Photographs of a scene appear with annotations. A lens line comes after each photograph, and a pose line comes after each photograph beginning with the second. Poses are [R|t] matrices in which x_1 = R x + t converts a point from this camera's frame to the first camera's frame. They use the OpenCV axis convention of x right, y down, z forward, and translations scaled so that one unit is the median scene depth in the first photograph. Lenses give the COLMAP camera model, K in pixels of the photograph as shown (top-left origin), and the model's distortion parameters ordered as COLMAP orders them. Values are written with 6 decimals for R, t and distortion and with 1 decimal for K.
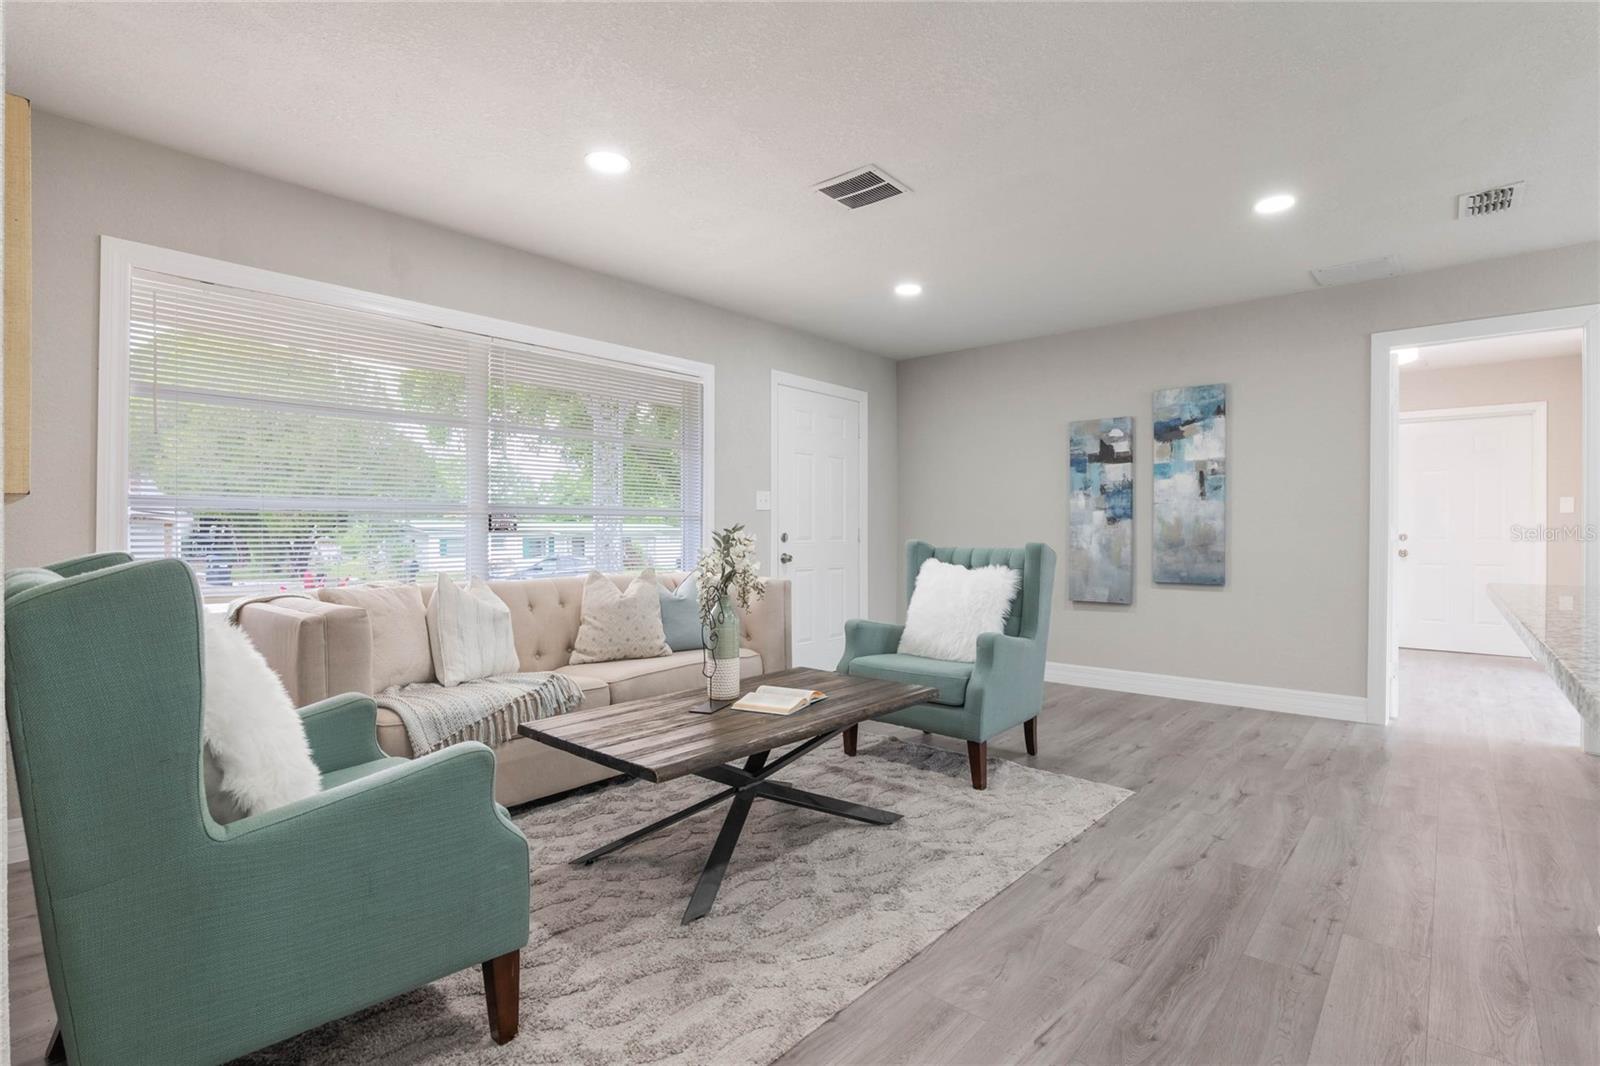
lens RADIAL K [[758.1, 0, 803.3], [0, 758.1, 533.8], [0, 0, 1]] dist [-0.015084, 0.004474]
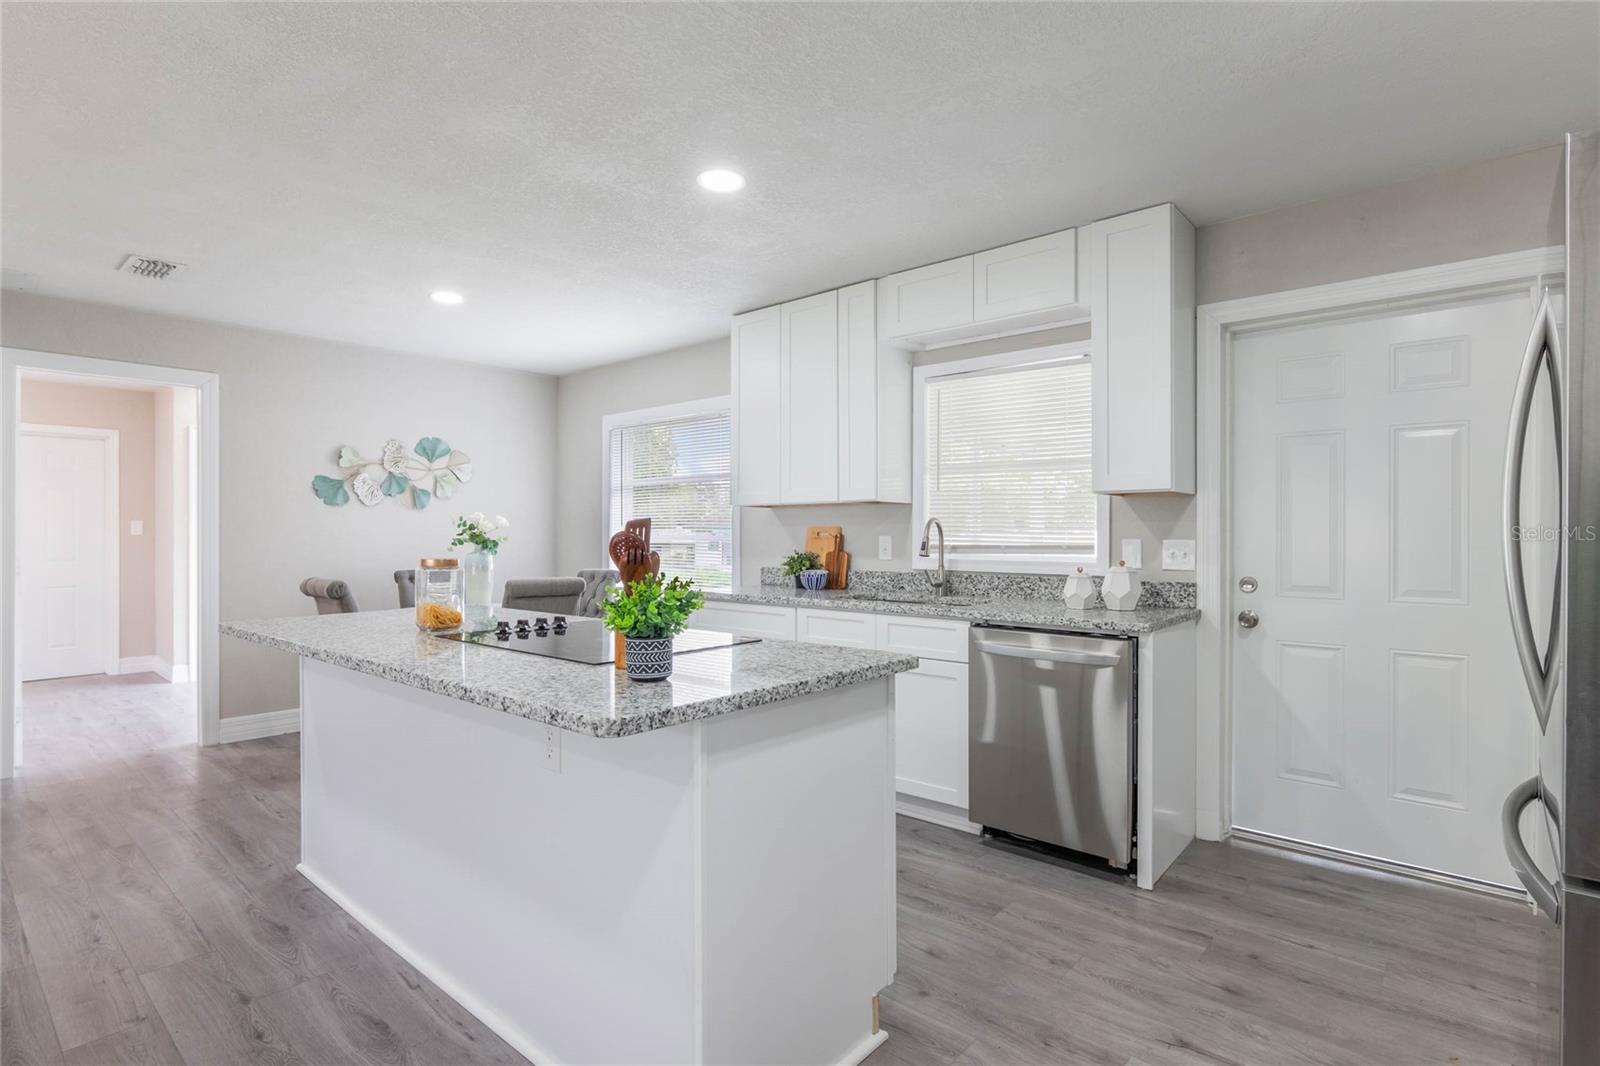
lens RADIAL K [[792.2, 0, 798.5], [0, 792.2, 529.8], [0, 0, 1]] dist [-0.004047, 0.001126]
pose [[0.012564, 0.003256, 0.999916, -0.158552], [0.006980, 0.999970, -0.003344, -0.032959], [-0.999897, 0.007021, 0.012541, 0.027431]]
